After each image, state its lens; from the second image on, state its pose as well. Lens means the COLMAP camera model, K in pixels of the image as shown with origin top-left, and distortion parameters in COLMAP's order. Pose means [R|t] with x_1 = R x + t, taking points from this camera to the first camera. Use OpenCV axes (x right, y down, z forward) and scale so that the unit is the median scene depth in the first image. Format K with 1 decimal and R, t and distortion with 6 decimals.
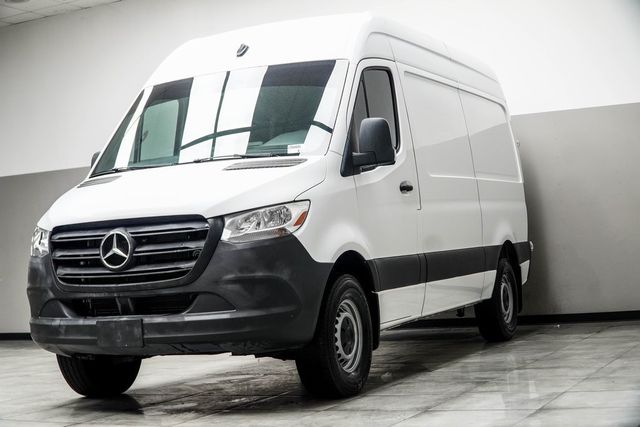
lens RADIAL K [[997.2, 0, 319.7], [0, 997.2, 214.0], [0, 0, 1]] dist [-0.001739, 0.000000]
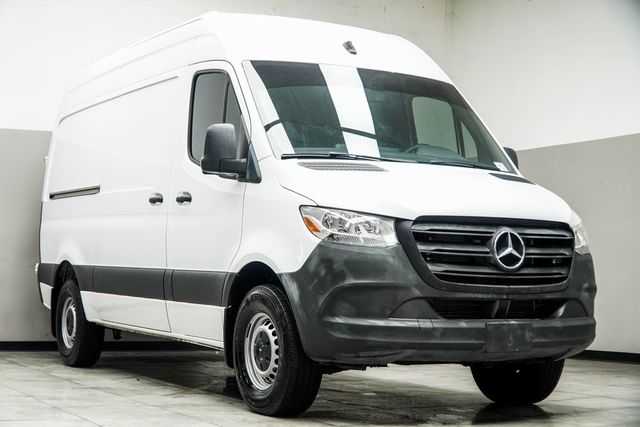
lens RADIAL K [[1031.5, 0, 319.8], [0, 1031.5, 213.6], [0, 0, 1]] dist [0.053846, 0.000000]
pose [[0.592080, 0.114649, 0.797682, -1.103502], [-0.085985, 0.993166, -0.078923, 0.095279], [-0.801279, -0.021860, 0.597892, 0.553663]]
